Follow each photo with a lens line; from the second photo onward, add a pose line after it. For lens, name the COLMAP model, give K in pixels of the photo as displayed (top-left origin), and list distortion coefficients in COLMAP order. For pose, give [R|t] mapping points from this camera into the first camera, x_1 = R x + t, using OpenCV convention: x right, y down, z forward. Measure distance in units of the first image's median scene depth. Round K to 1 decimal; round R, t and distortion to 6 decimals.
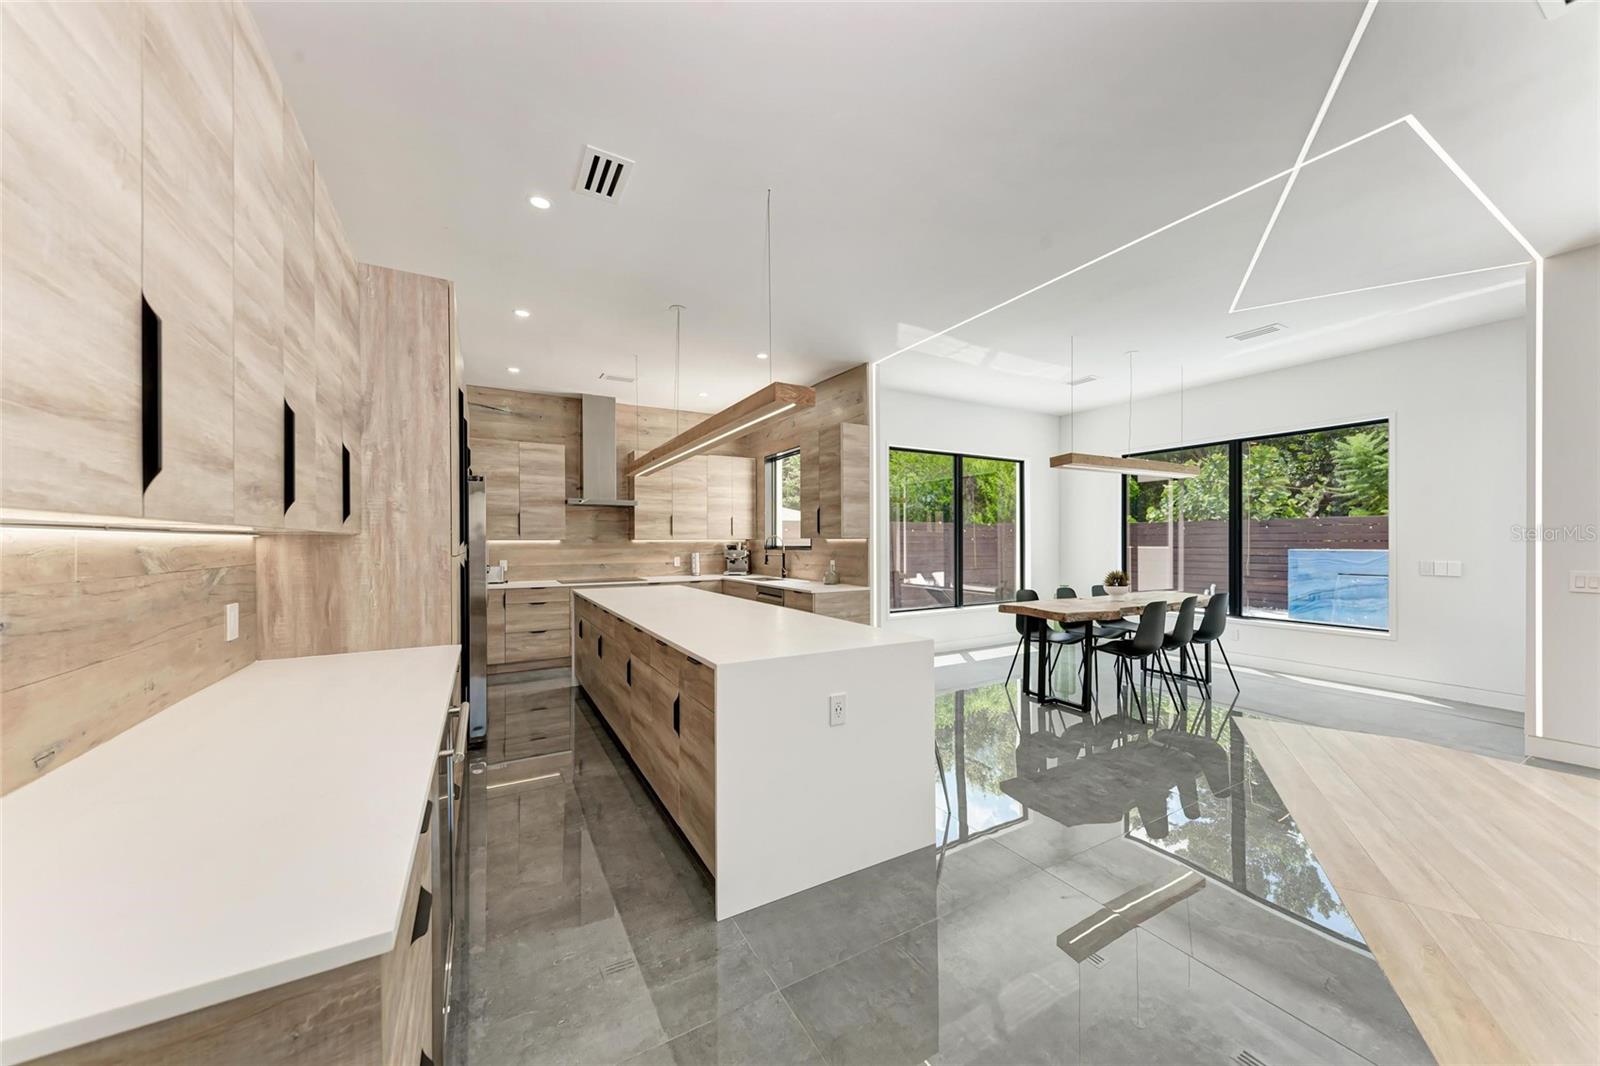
lens RADIAL K [[552.7, 0, 799.6], [0, 552.7, 534.2], [0, 0, 1]] dist [0.010418, -0.002460]
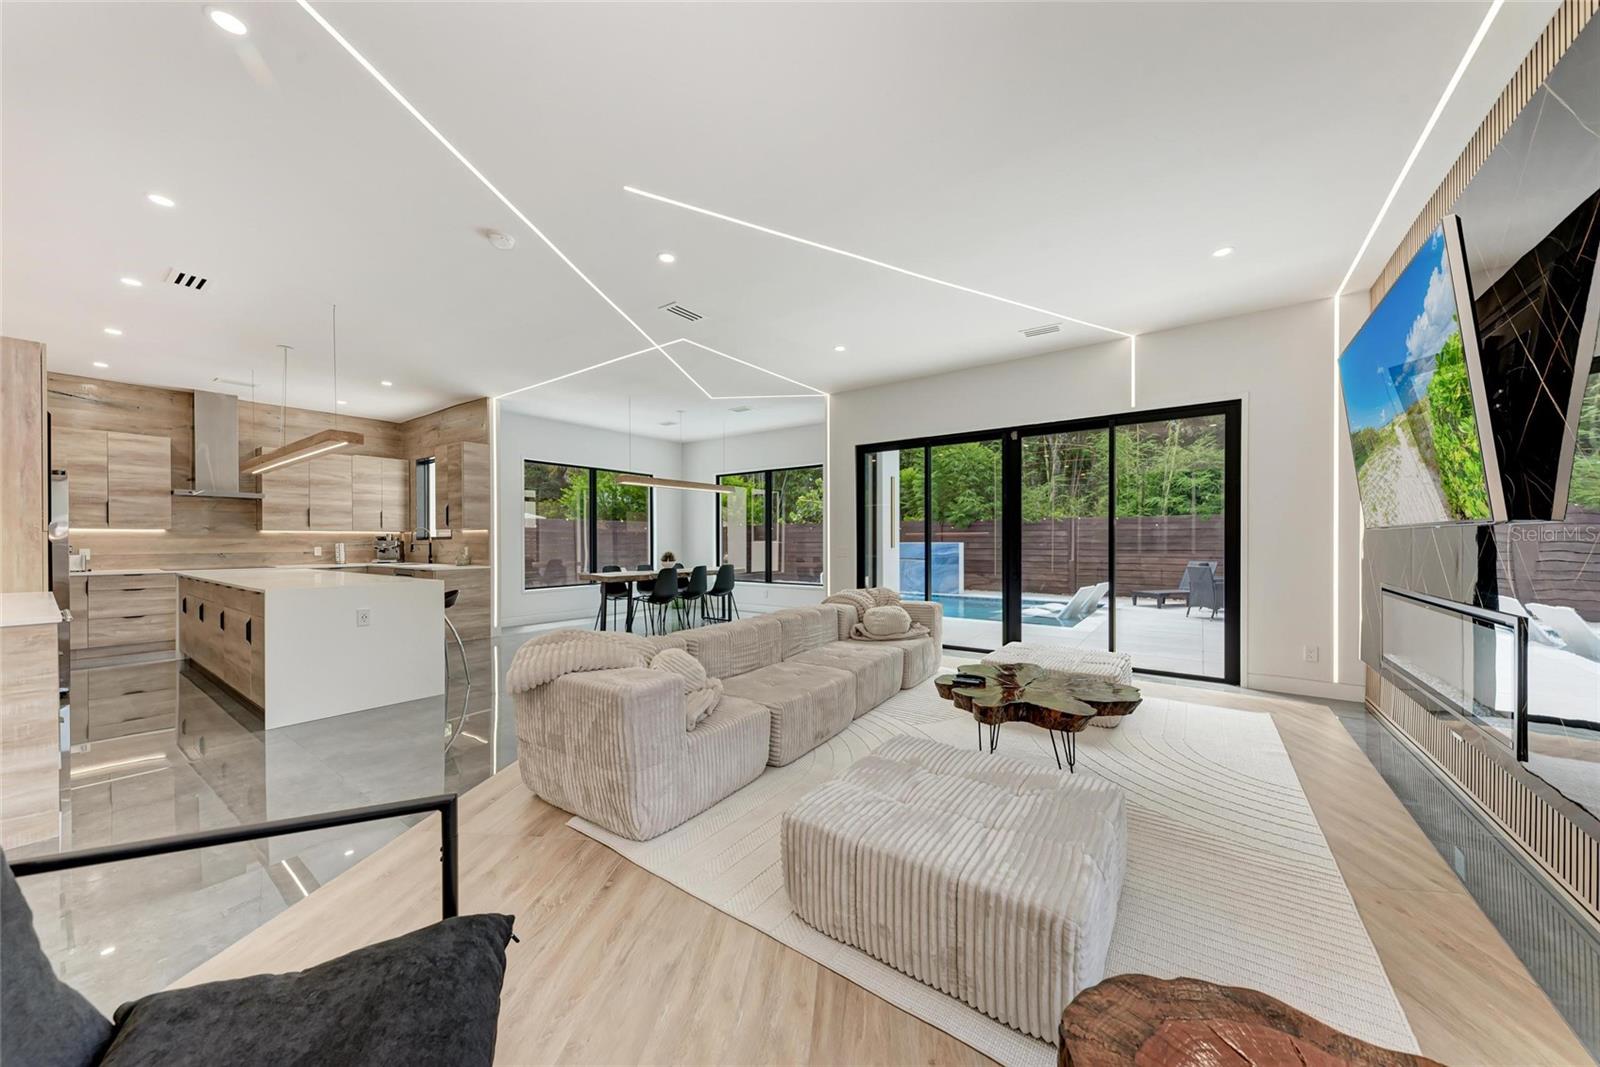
lens RADIAL K [[552.7, 0, 805.3], [0, 552.7, 537.7], [0, 0, 1]] dist [0.010418, -0.002460]
pose [[0.909389, 0.004972, 0.415916, 0.223653], [-0.007077, 0.999969, 0.003519, 0.014410], [-0.415886, -0.006144, 0.909396, -0.446965]]
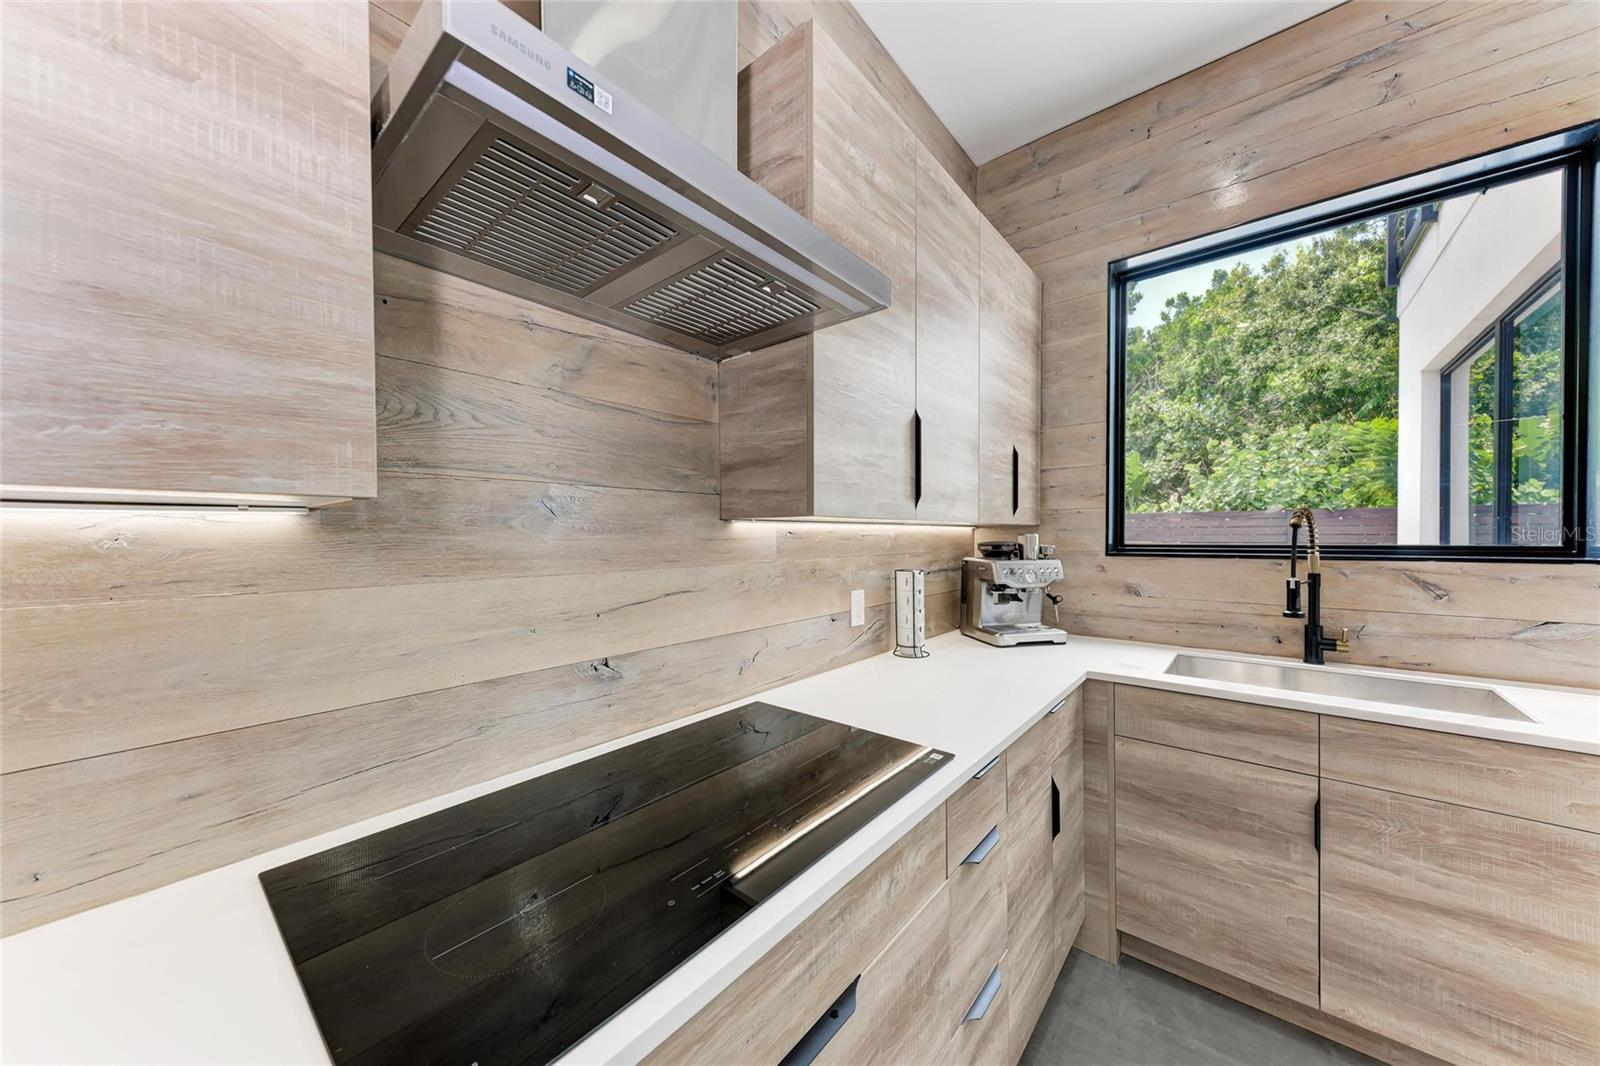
lens RADIAL K [[552.7, 0, 806.8], [0, 552.7, 534.2], [0, 0, 1]] dist [0.010418, -0.002460]
pose [[0.935114, -0.000680, 0.354347, -0.386685], [-0.002641, 0.999957, 0.008890, 0.014465], [-0.354337, -0.009249, 0.935072, 0.881705]]
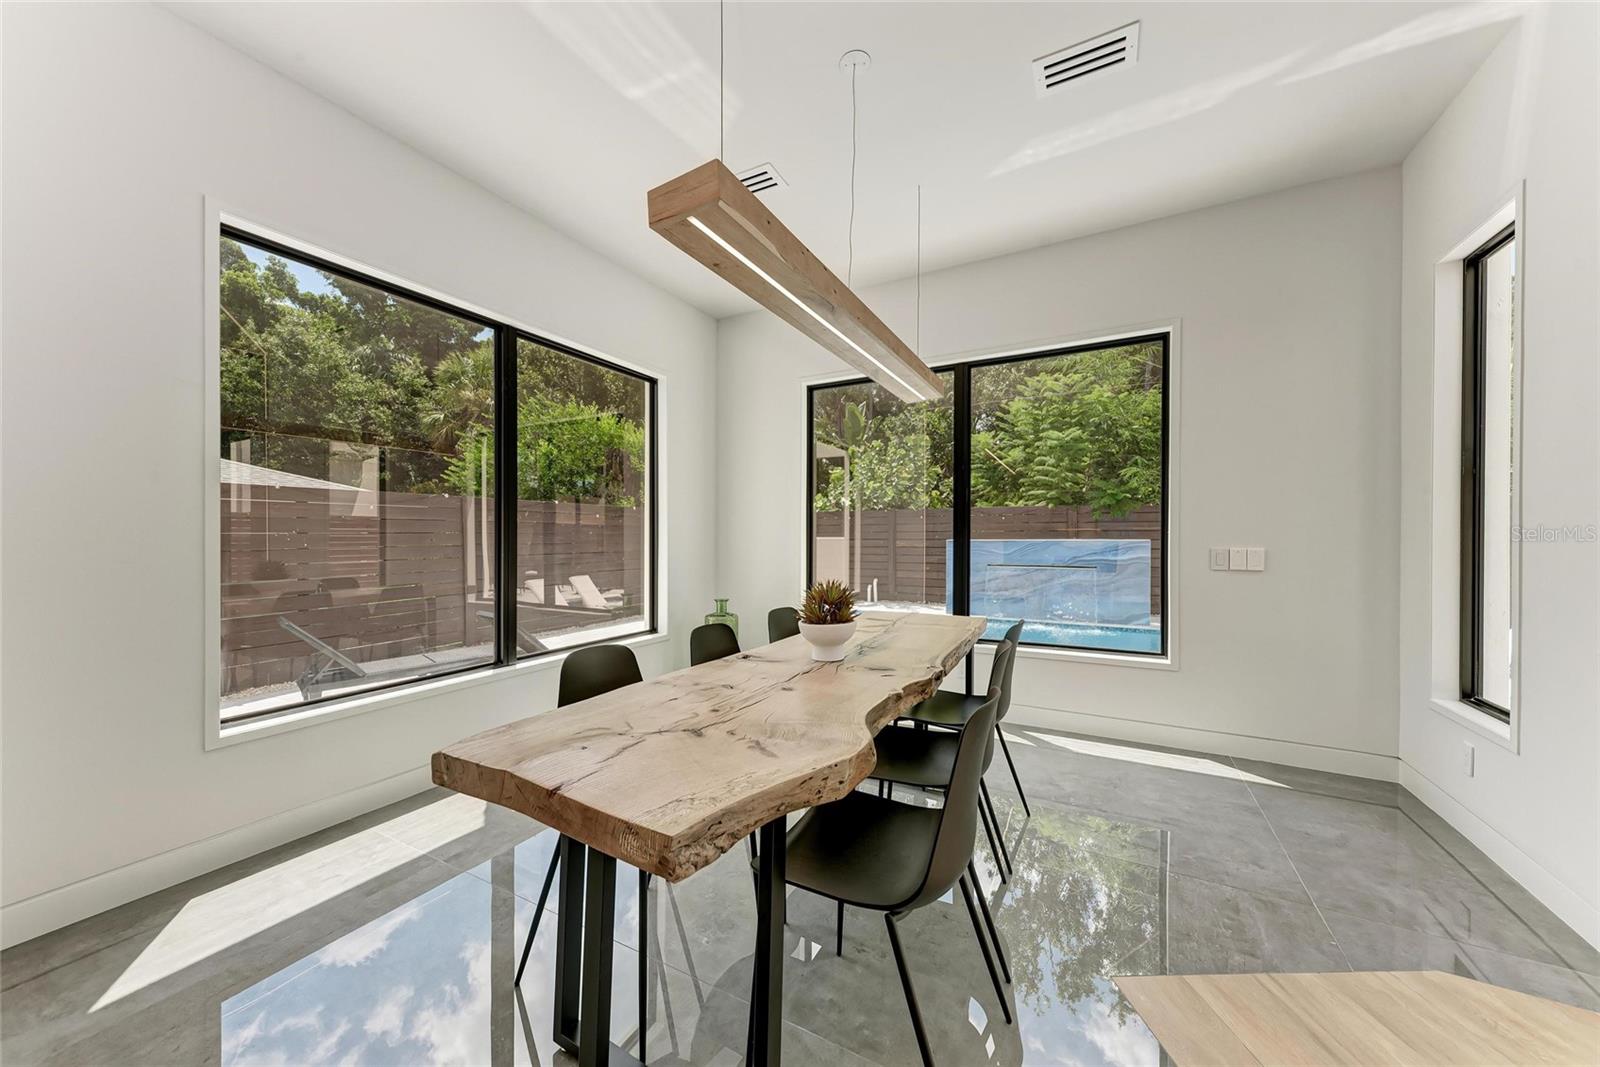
lens RADIAL K [[552.7, 0, 806.6], [0, 552.7, 537.0], [0, 0, 1]] dist [0.010418, -0.002460]
pose [[0.840772, -0.004049, 0.541374, 0.277049], [-0.001968, 0.999943, 0.010535, 0.021222], [-0.541385, -0.009923, 0.840716, 0.543107]]
